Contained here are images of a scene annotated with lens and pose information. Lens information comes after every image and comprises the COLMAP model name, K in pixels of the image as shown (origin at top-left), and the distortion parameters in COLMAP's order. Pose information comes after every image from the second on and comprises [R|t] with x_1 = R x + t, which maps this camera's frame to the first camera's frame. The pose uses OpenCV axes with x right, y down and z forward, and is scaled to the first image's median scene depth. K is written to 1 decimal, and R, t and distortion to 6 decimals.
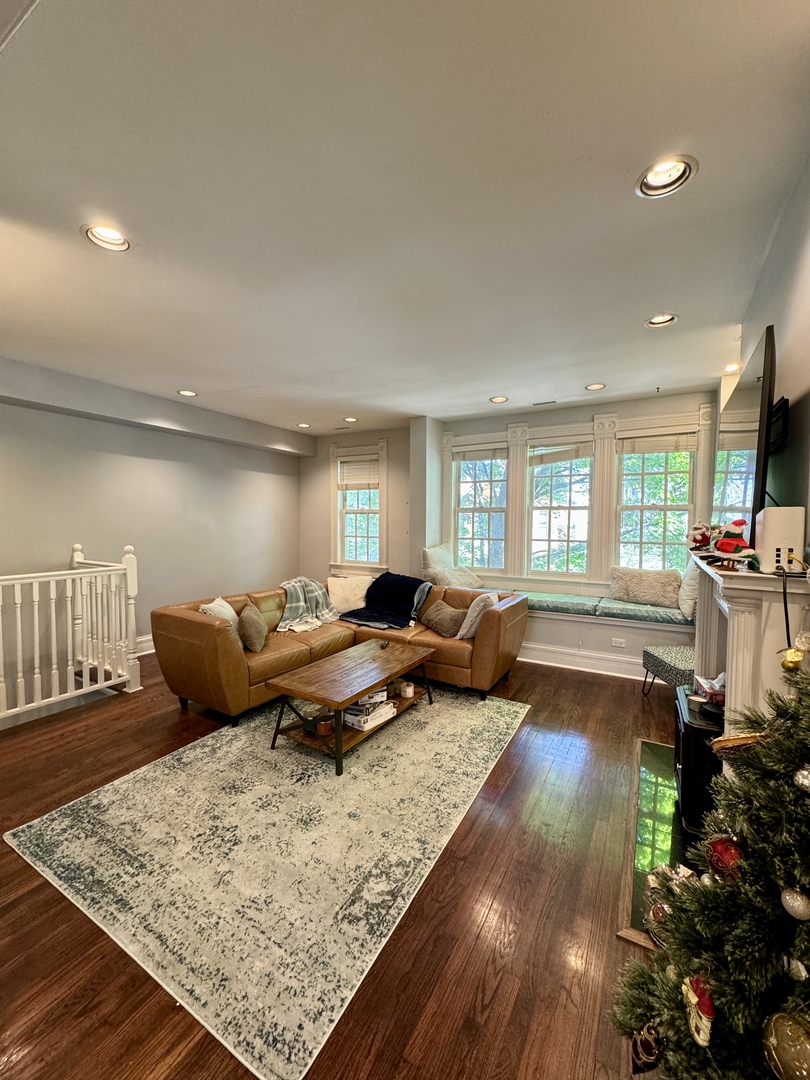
lens RADIAL K [[431.2, 0, 405.0], [0, 431.2, 540.0], [0, 0, 1]] dist [-0.001638, -0.000025]
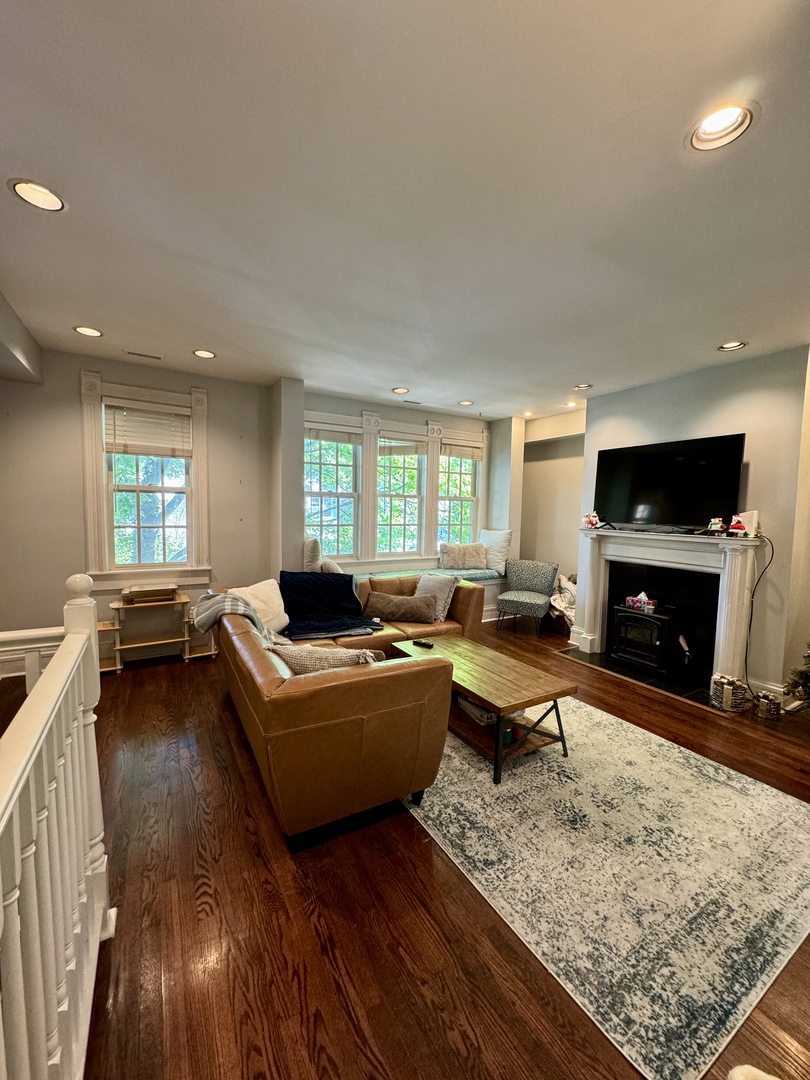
lens RADIAL K [[431.2, 0, 405.0], [0, 431.2, 540.0], [0, 0, 1]] dist [-0.001638, -0.000025]
pose [[0.486660, -0.061873, 0.871397, -1.173364], [0.018031, 0.997988, 0.060791, -0.049744], [-0.873405, -0.013872, 0.486797, 0.800617]]
